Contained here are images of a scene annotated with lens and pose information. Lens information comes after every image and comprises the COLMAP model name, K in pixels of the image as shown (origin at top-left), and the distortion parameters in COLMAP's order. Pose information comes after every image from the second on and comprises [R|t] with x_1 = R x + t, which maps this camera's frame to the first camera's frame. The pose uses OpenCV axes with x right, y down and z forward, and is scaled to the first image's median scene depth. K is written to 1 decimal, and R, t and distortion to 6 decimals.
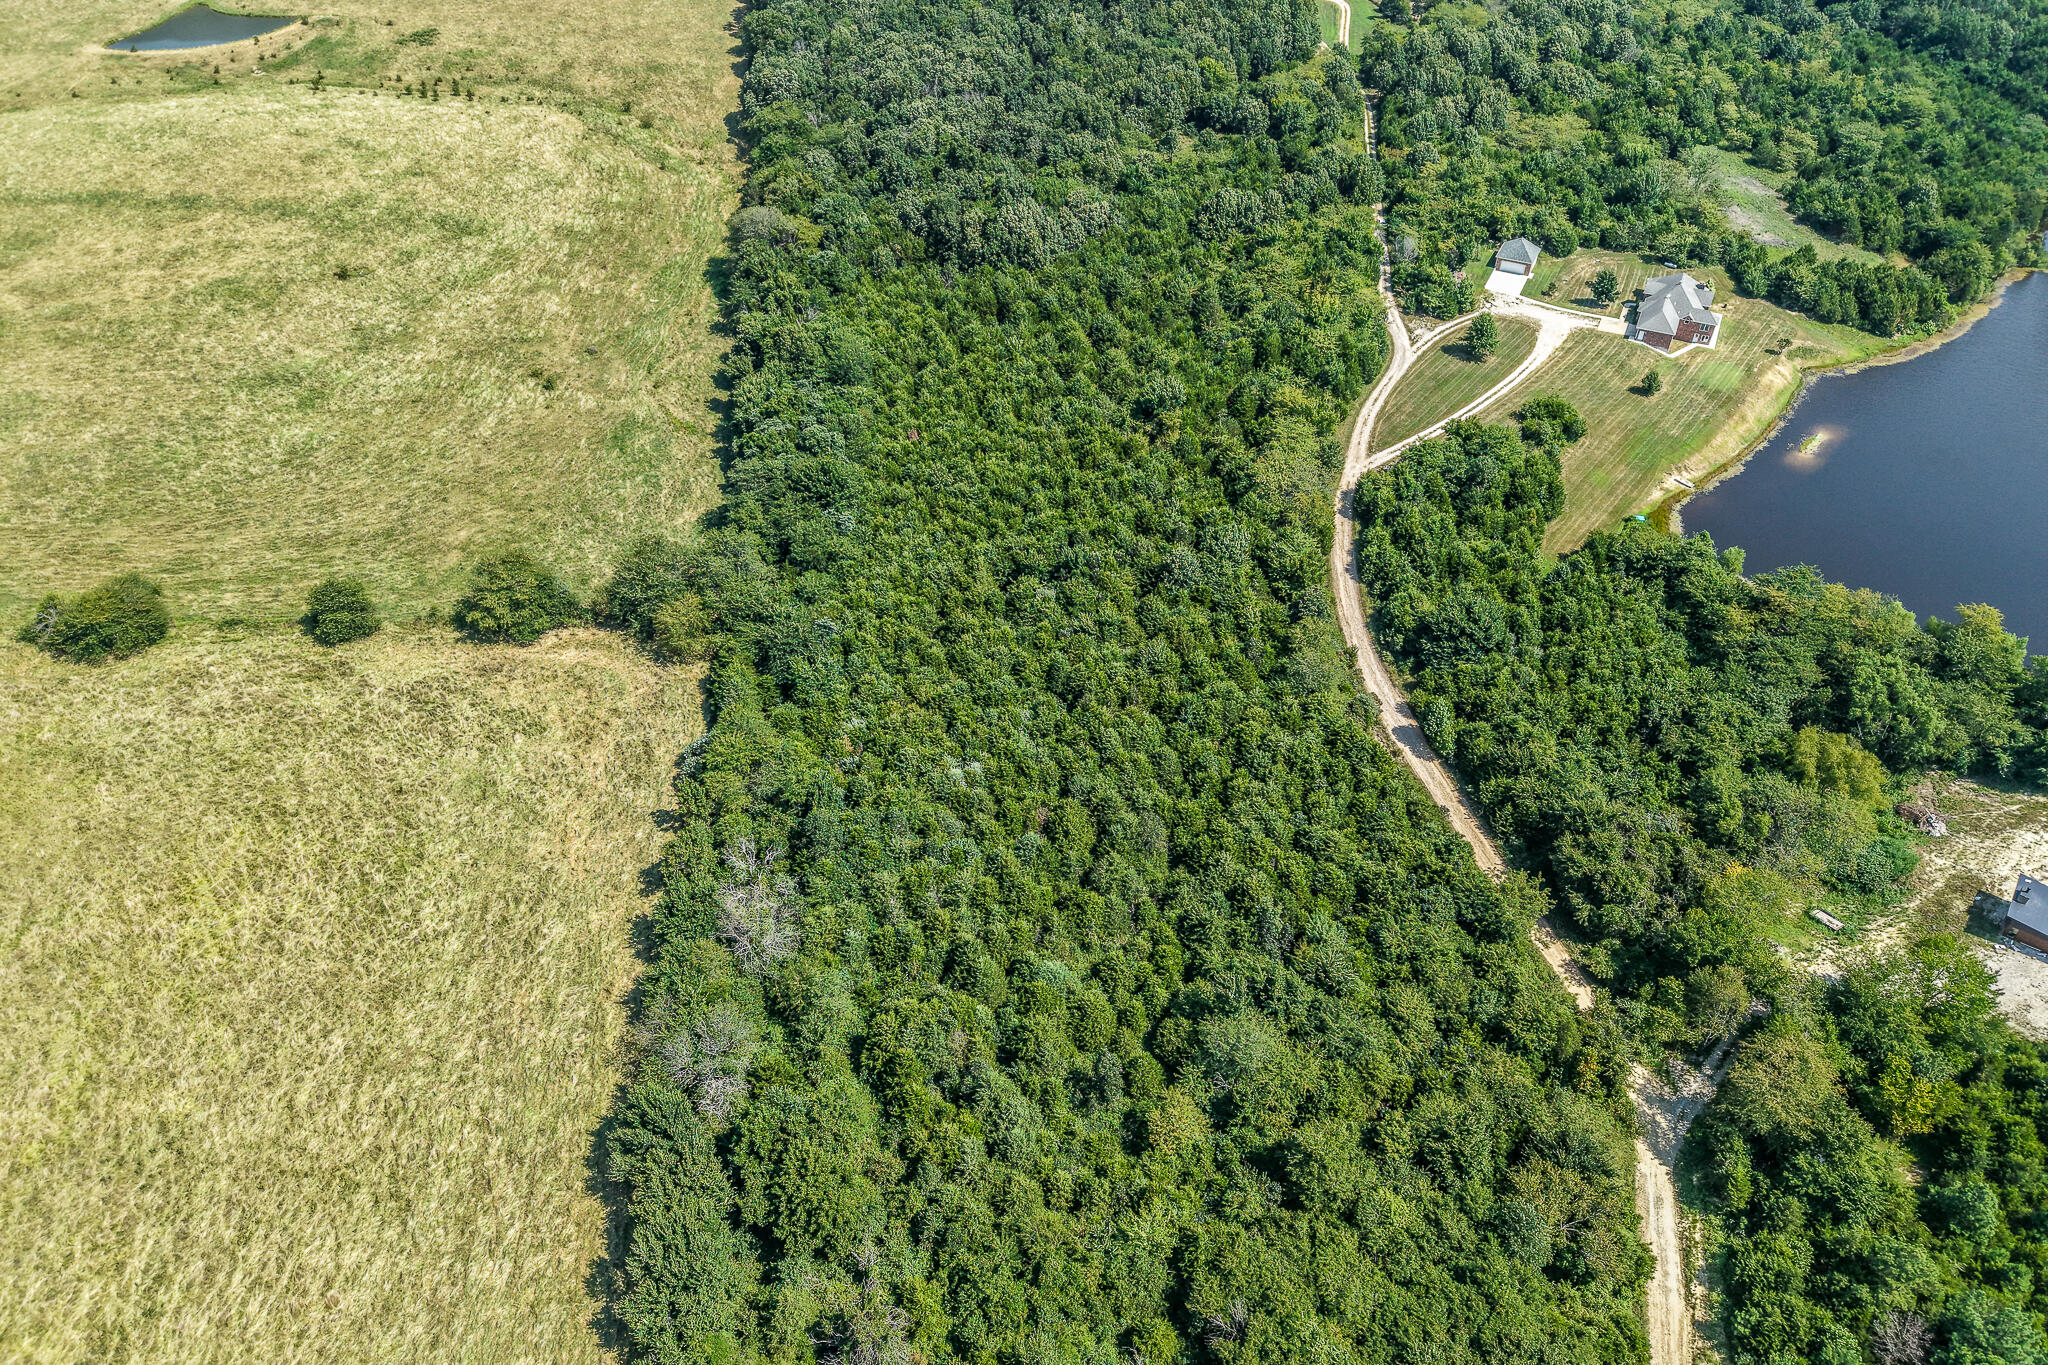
lens RADIAL K [[1375.6, 0, 1033.9], [0, 1375.6, 649.0], [0, 0, 1]] dist [0.007516, -0.004045]
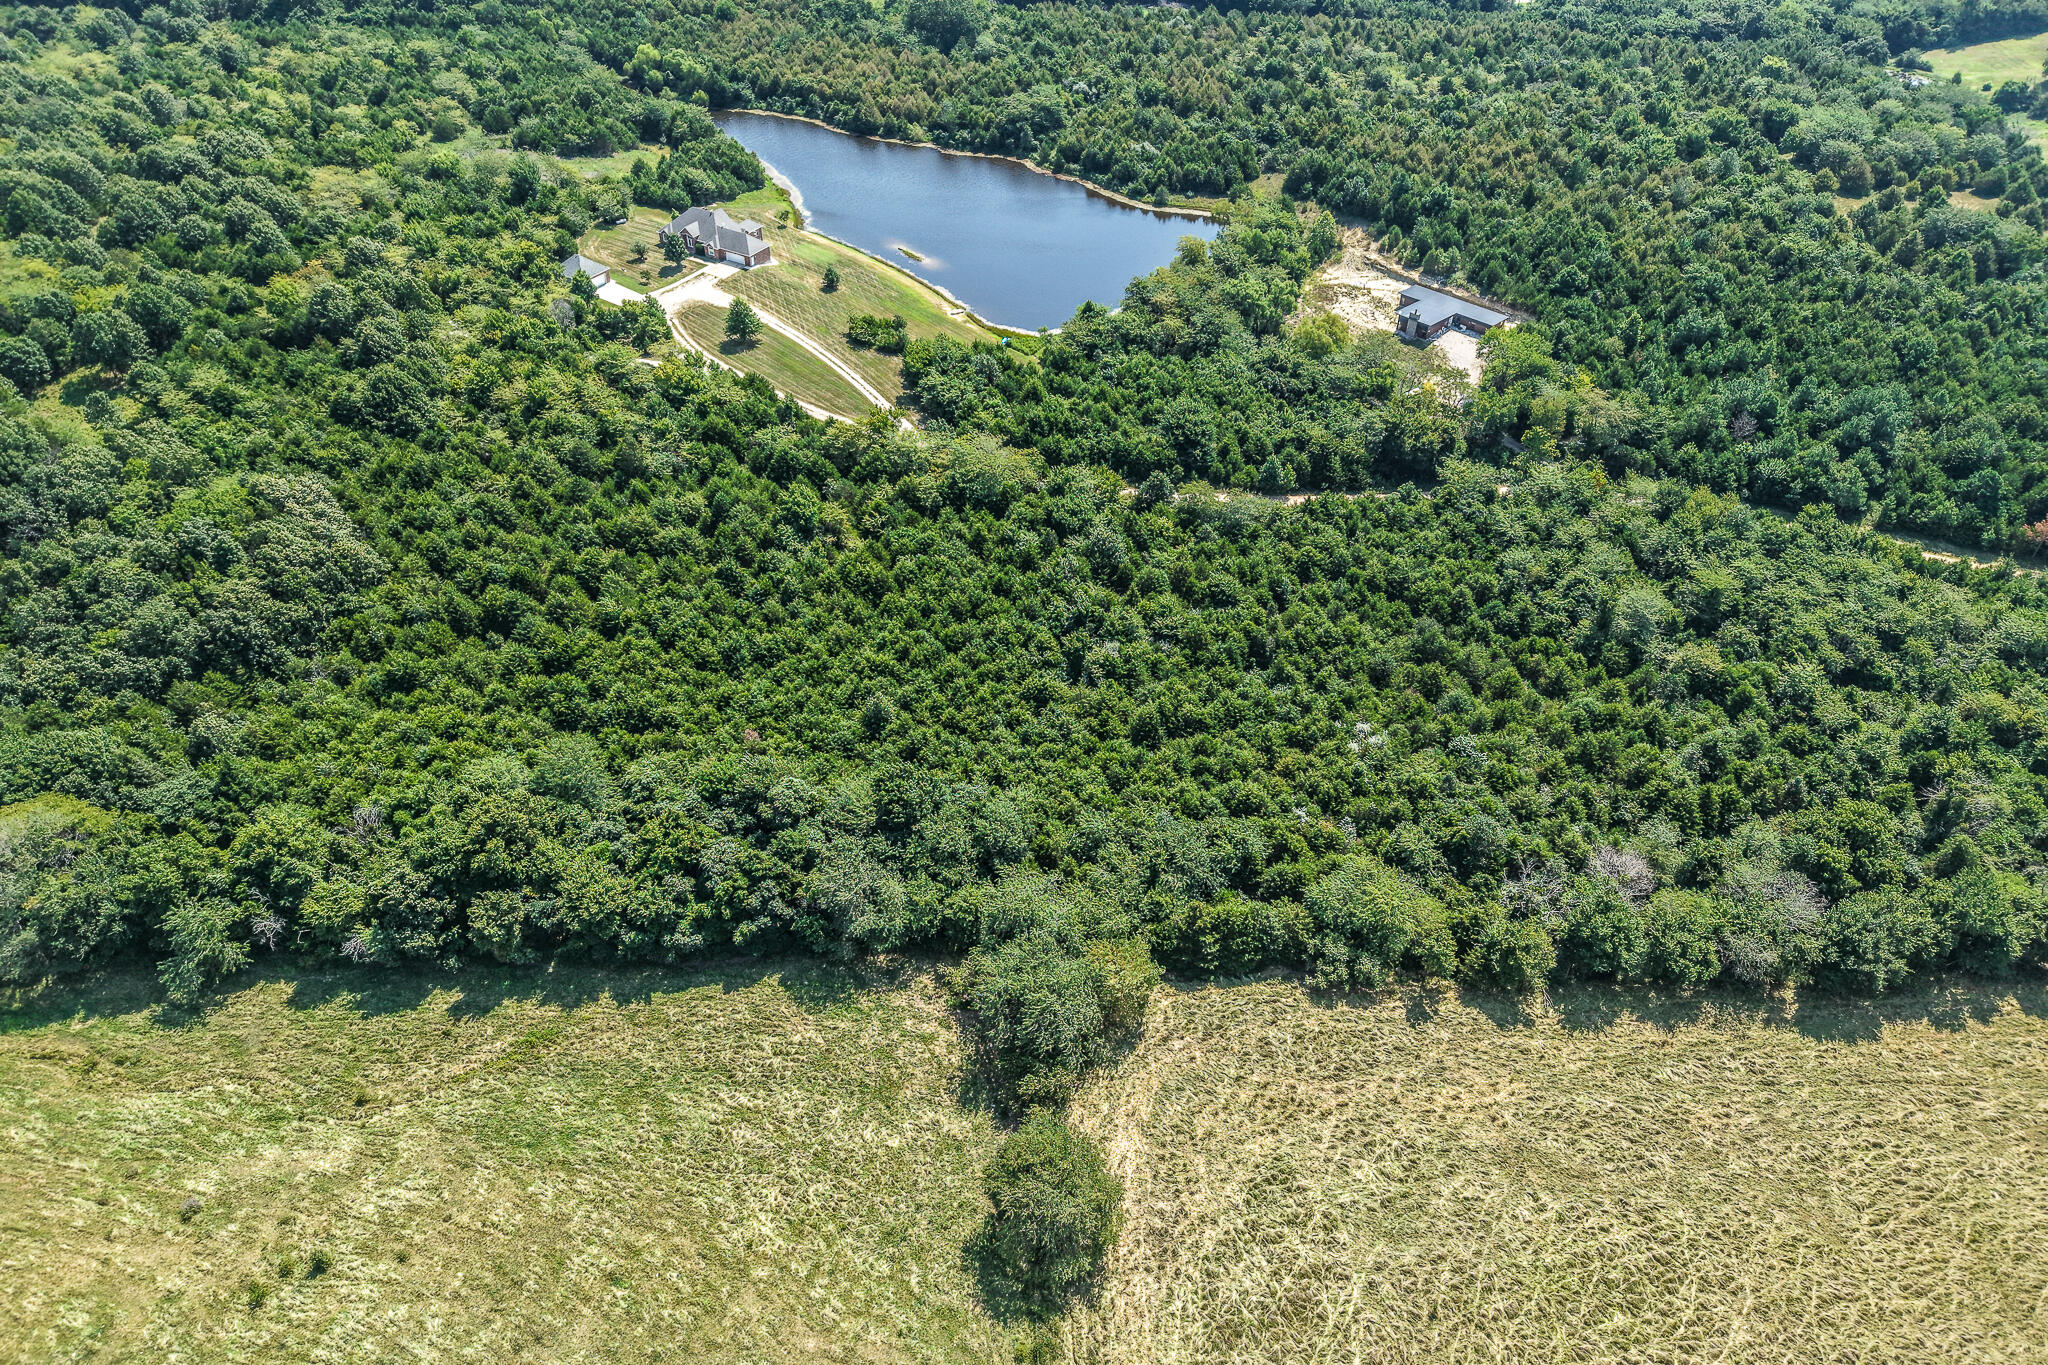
lens RADIAL K [[1375.6, 0, 1033.9], [0, 1375.6, 649.0], [0, 0, 1]] dist [0.007516, -0.004045]
pose [[0.092199, -0.636224, 0.765976, -0.616738], [0.620391, 0.638402, 0.455585, -0.433063], [-0.778855, 0.433199, 0.453567, 0.530829]]
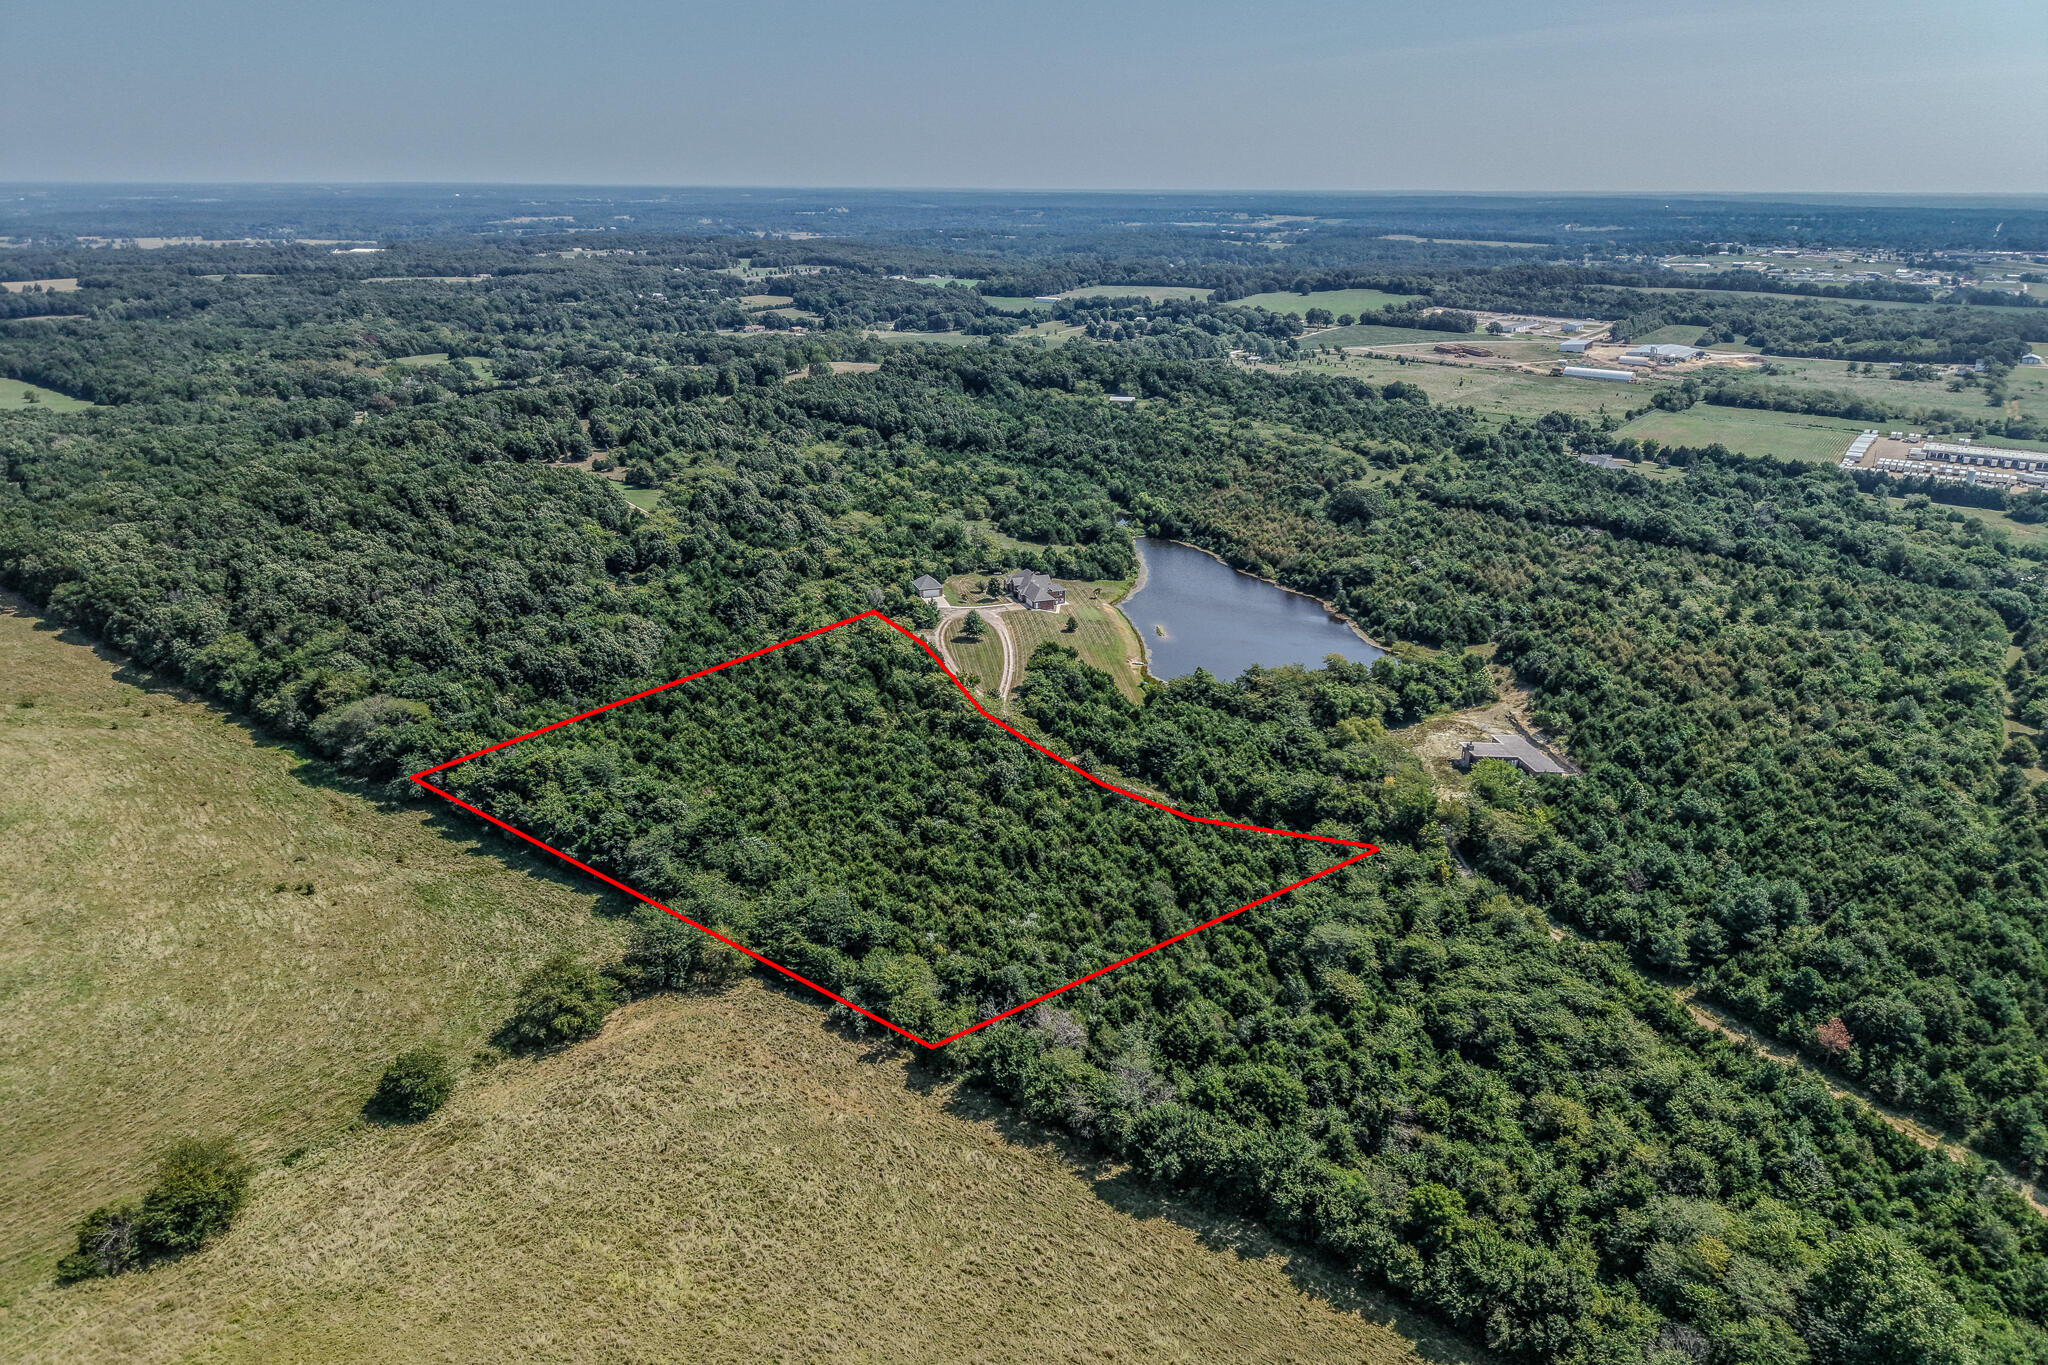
lens RADIAL K [[1327.9, 0, 1044.5], [0, 1327.9, 679.4], [0, 0, 1]] dist [0.075368, -0.001372]
pose [[0.676099, -0.256742, 0.690633, -0.672908], [0.460916, 0.878657, -0.124576, 0.038079], [-0.574845, 0.402550, 0.712395, -0.033081]]
